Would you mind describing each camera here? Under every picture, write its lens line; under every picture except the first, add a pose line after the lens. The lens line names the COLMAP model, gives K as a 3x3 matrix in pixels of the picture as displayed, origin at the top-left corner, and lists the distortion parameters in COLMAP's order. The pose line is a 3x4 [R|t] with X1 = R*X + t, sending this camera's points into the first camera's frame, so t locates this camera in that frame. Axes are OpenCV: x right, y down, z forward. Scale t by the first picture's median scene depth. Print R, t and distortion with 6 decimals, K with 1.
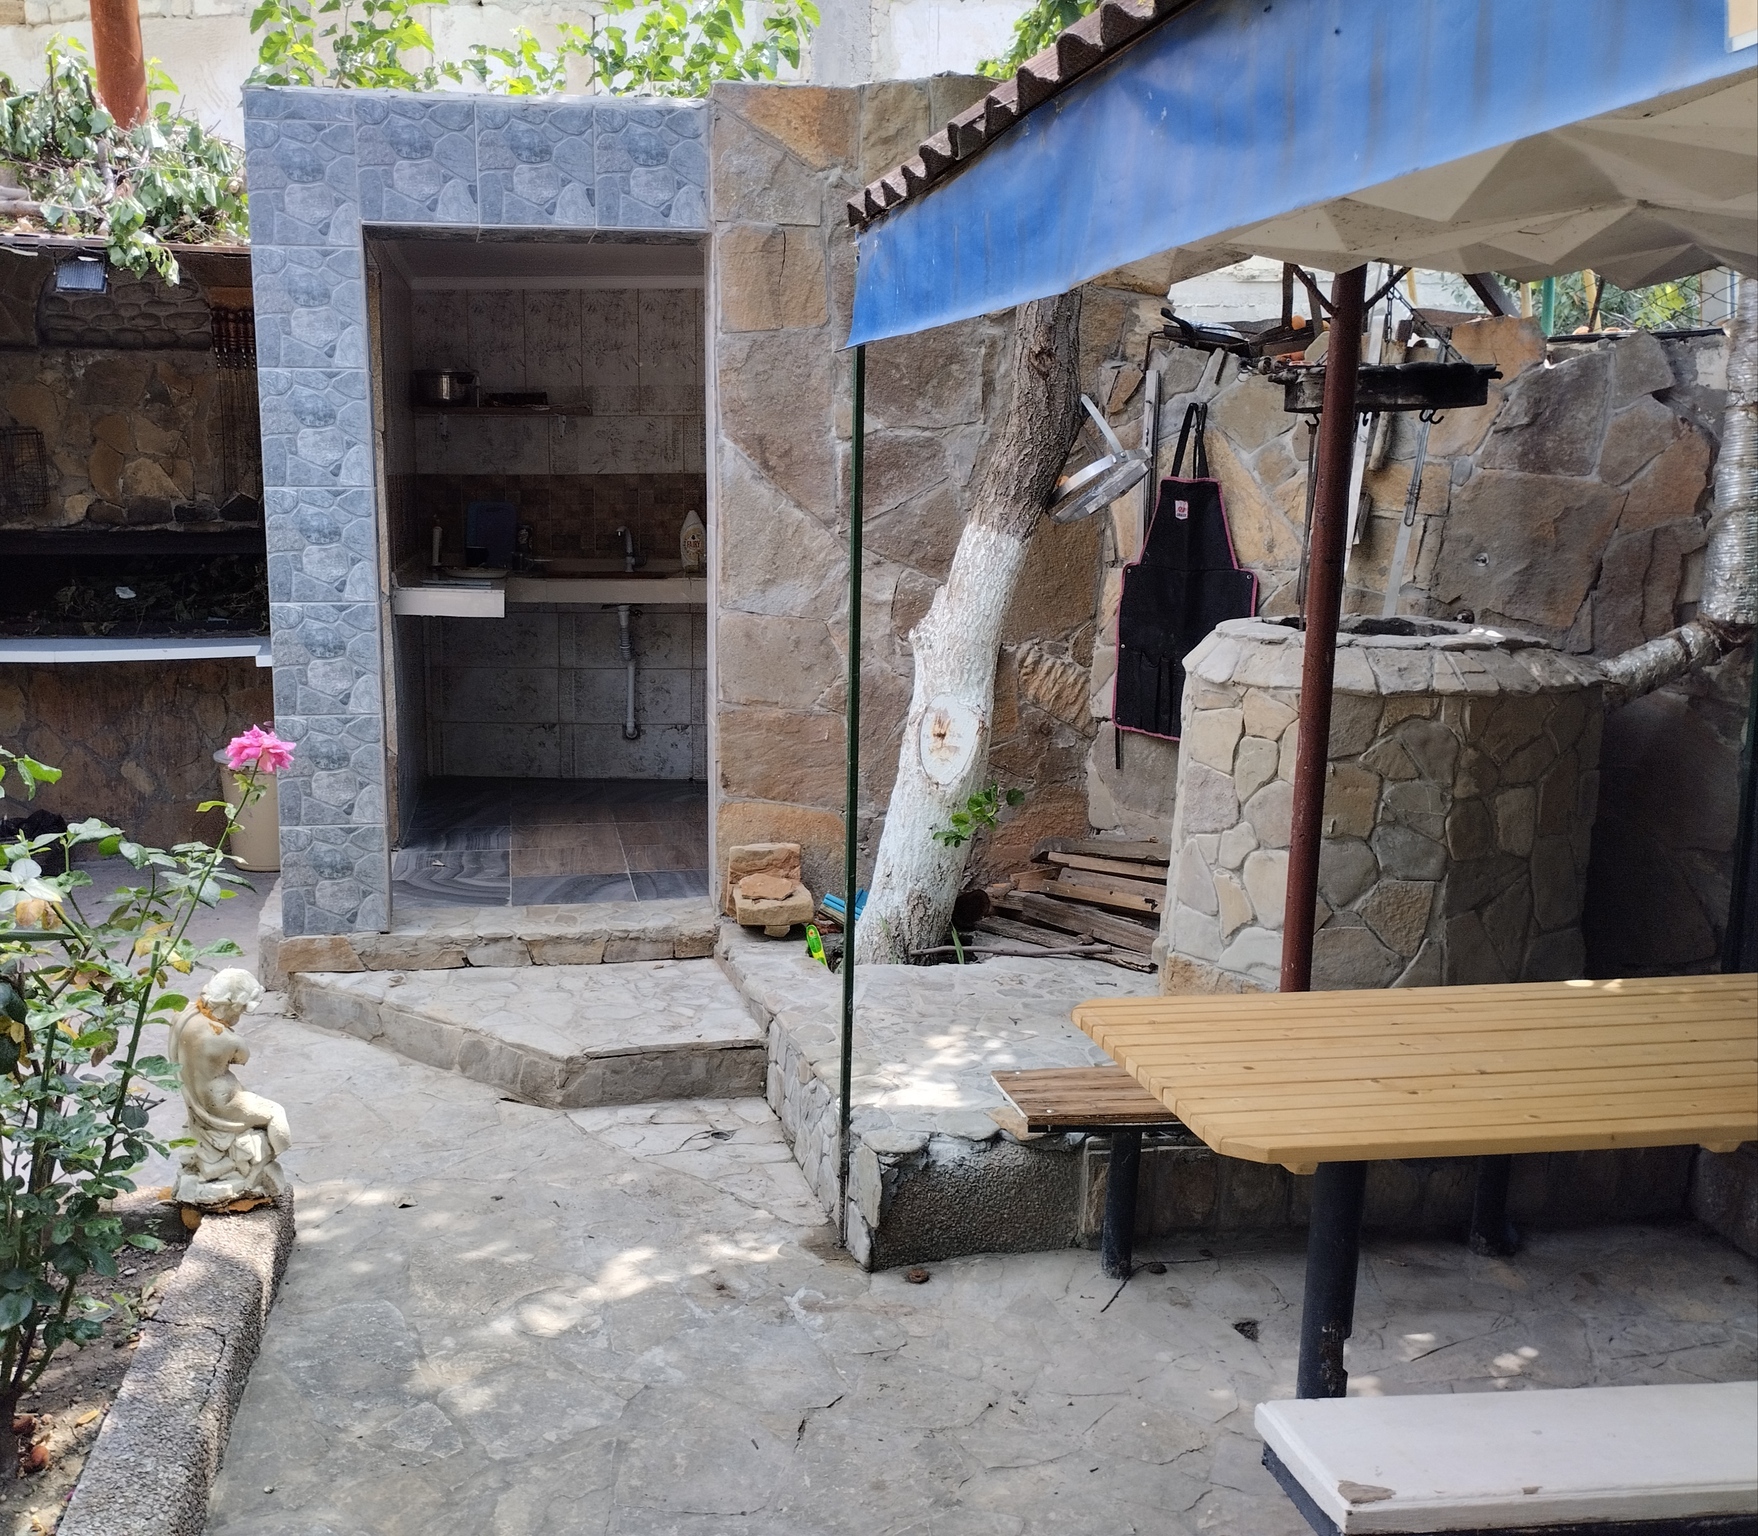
lens RADIAL K [[1708.2, 0, 711.7], [0, 1708.2, 751.2], [0, 0, 1]] dist [0.062674, 0.000000]
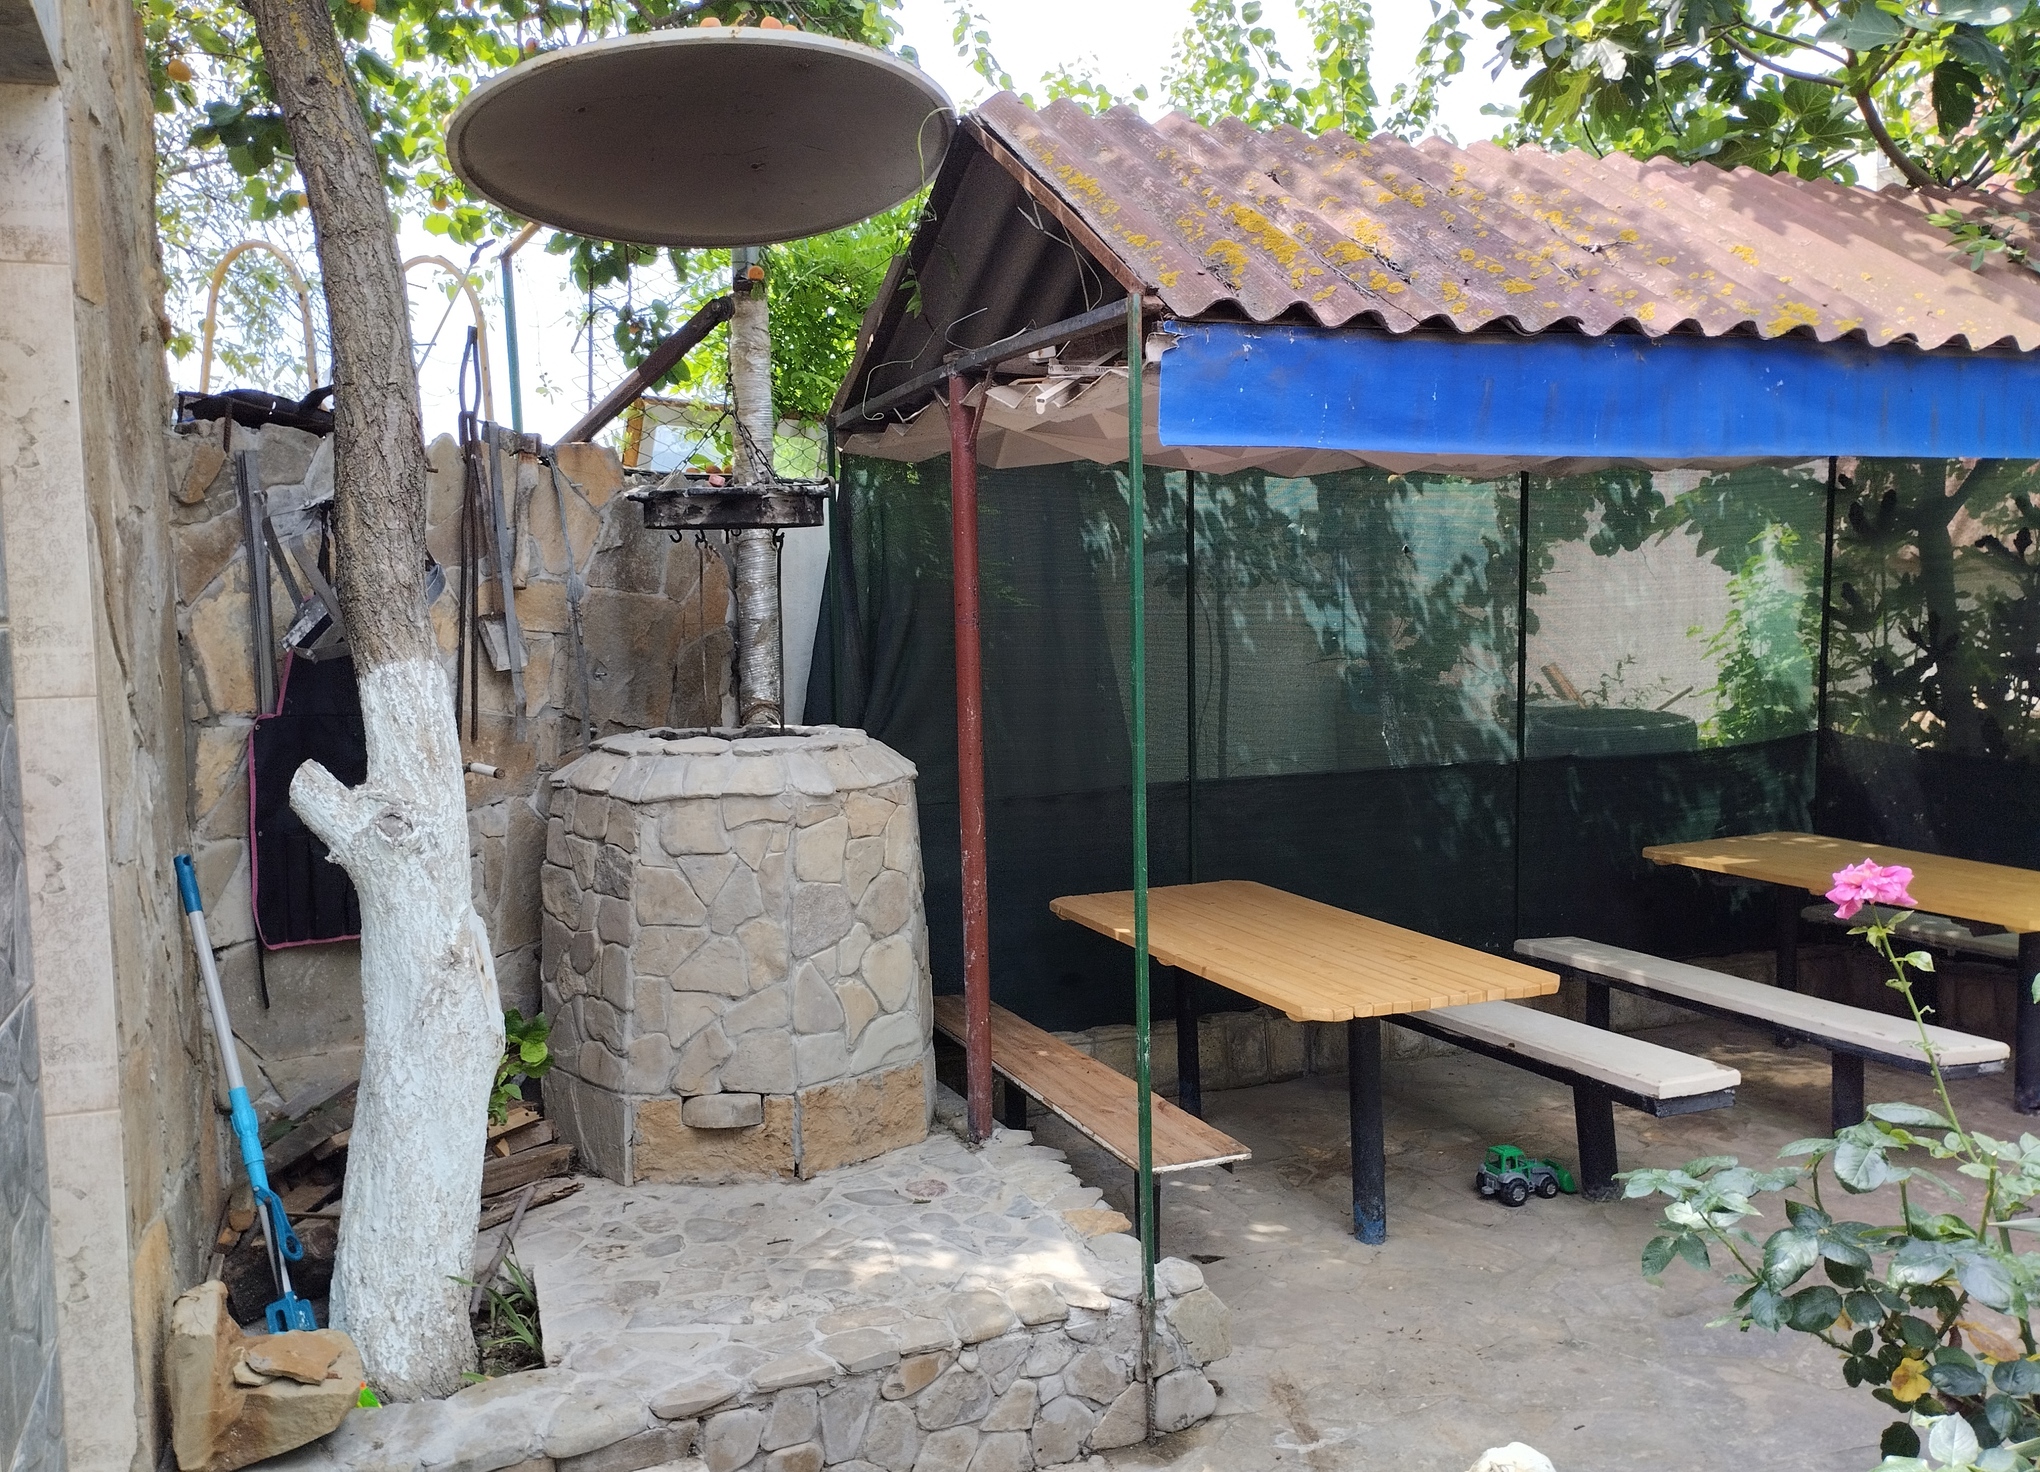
lens RADIAL K [[1676.9, 0, 1085.9], [0, 1676.9, 742.6], [0, 0, 1]] dist [0.079780, -0.002050]
pose [[-0.266351, -0.082800, 0.960313, -0.559142], [0.169899, 0.976671, 0.131333, -0.142218], [-0.948784, 0.198137, -0.246069, 0.907224]]
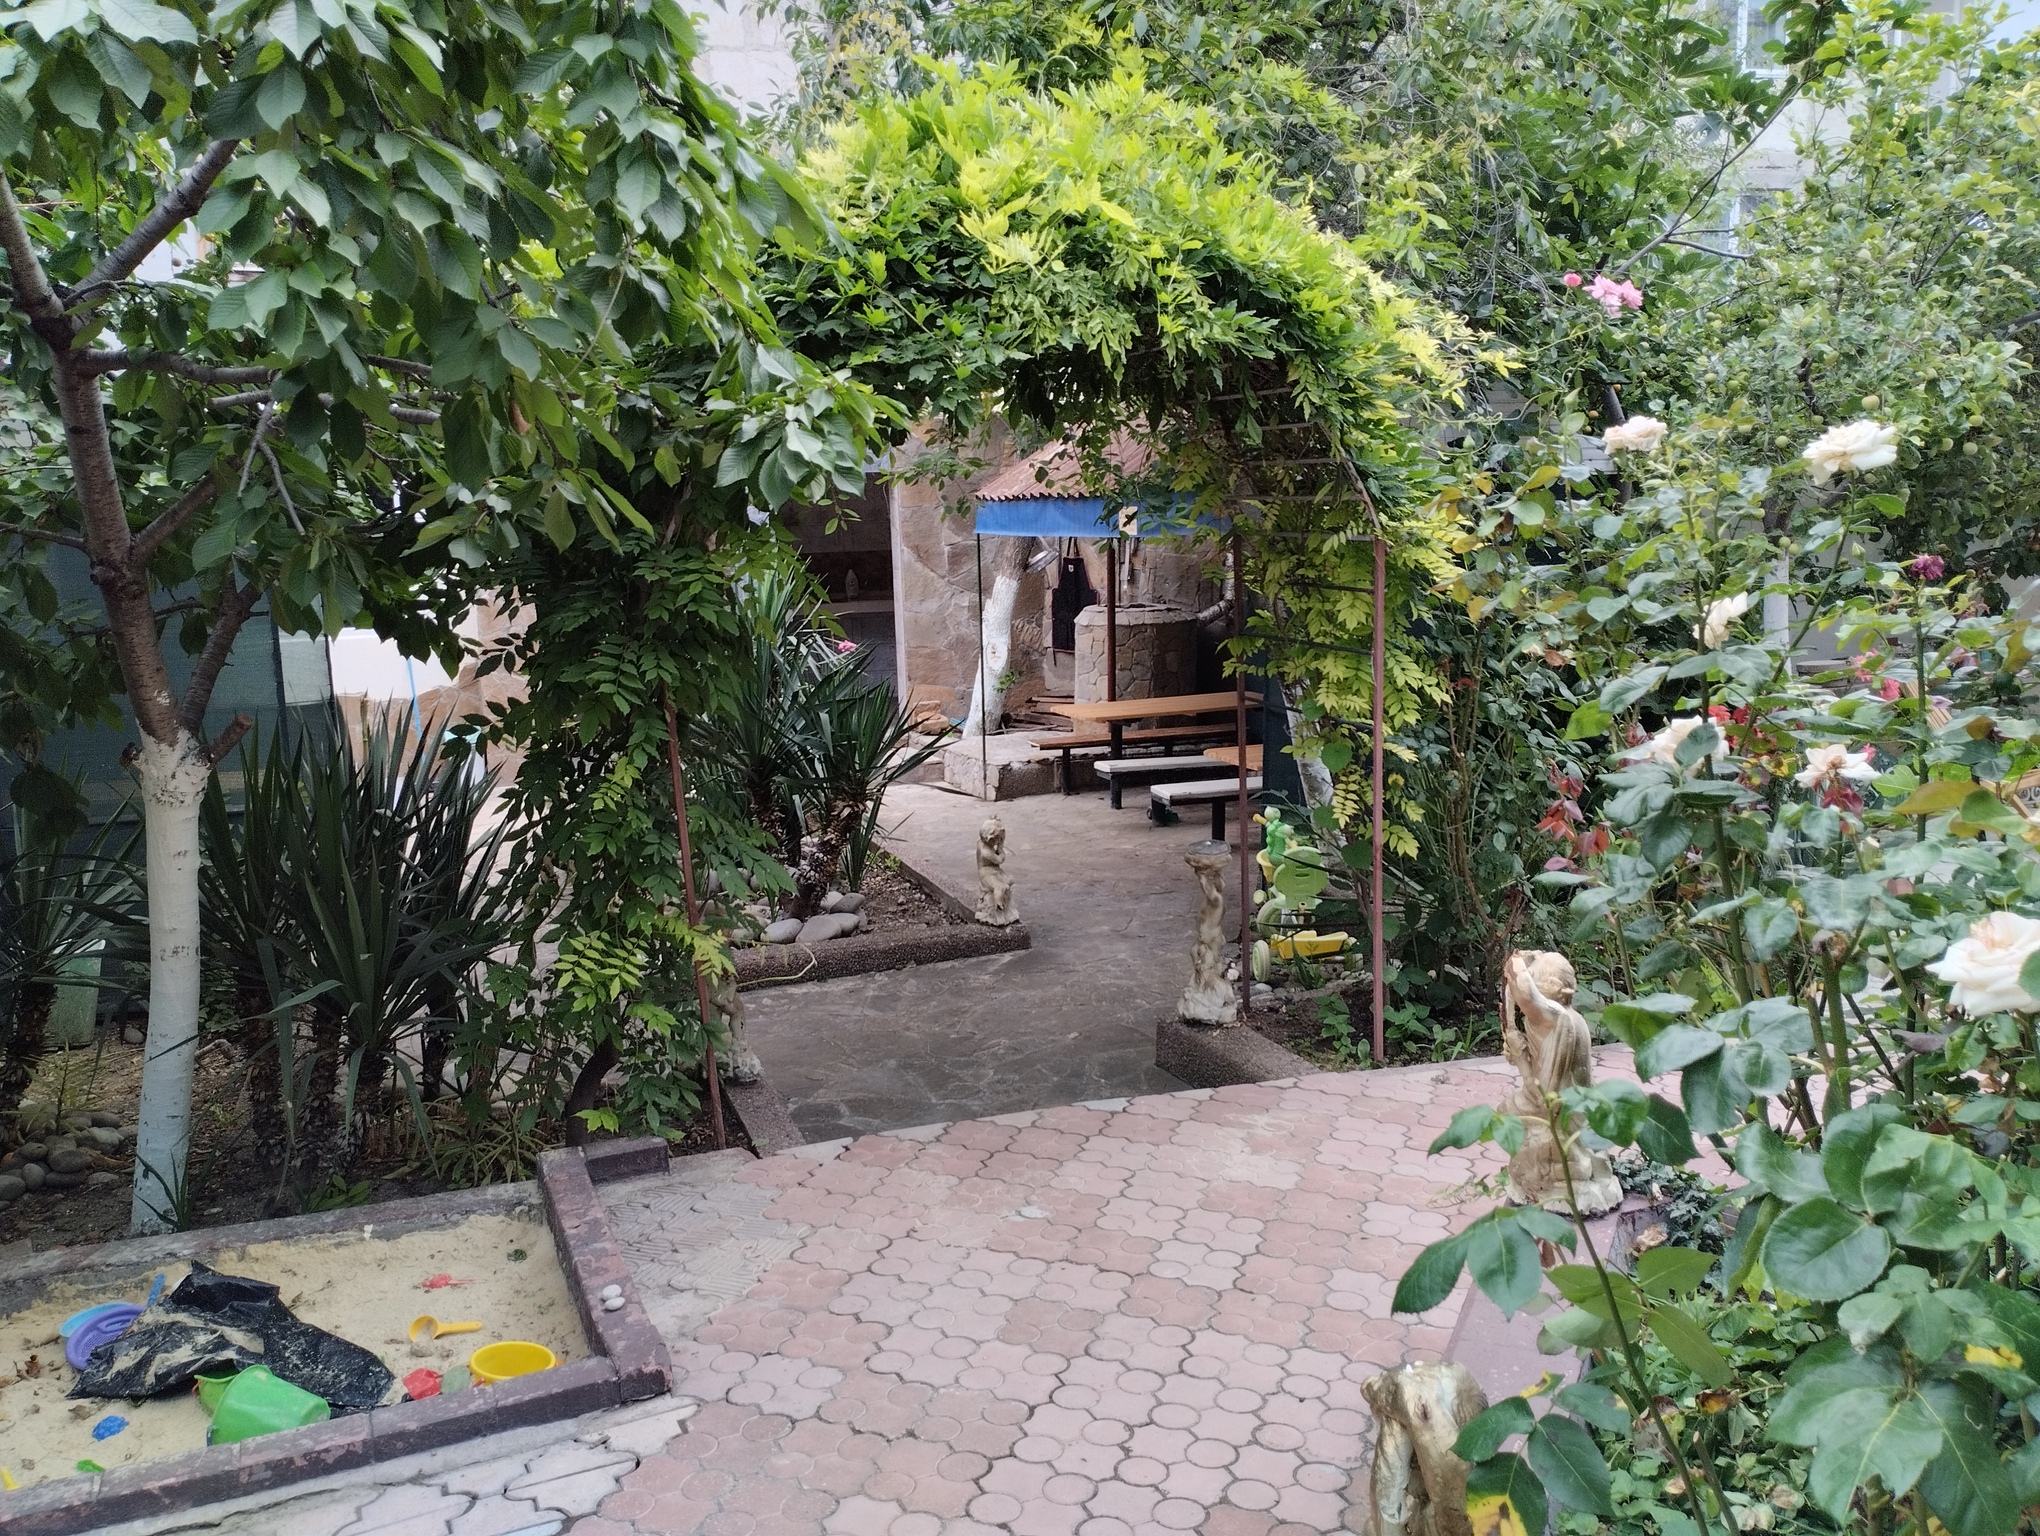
lens RADIAL K [[1701.5, 0, 1022.4], [0, 1701.5, 768.8], [0, 0, 1]] dist [0.089476, -0.095775]
pose [[0.972900, -0.065809, 0.221665, -0.444665], [0.066269, 0.997787, 0.005370, 0.166335], [-0.221528, 0.009465, 0.975108, -1.702596]]
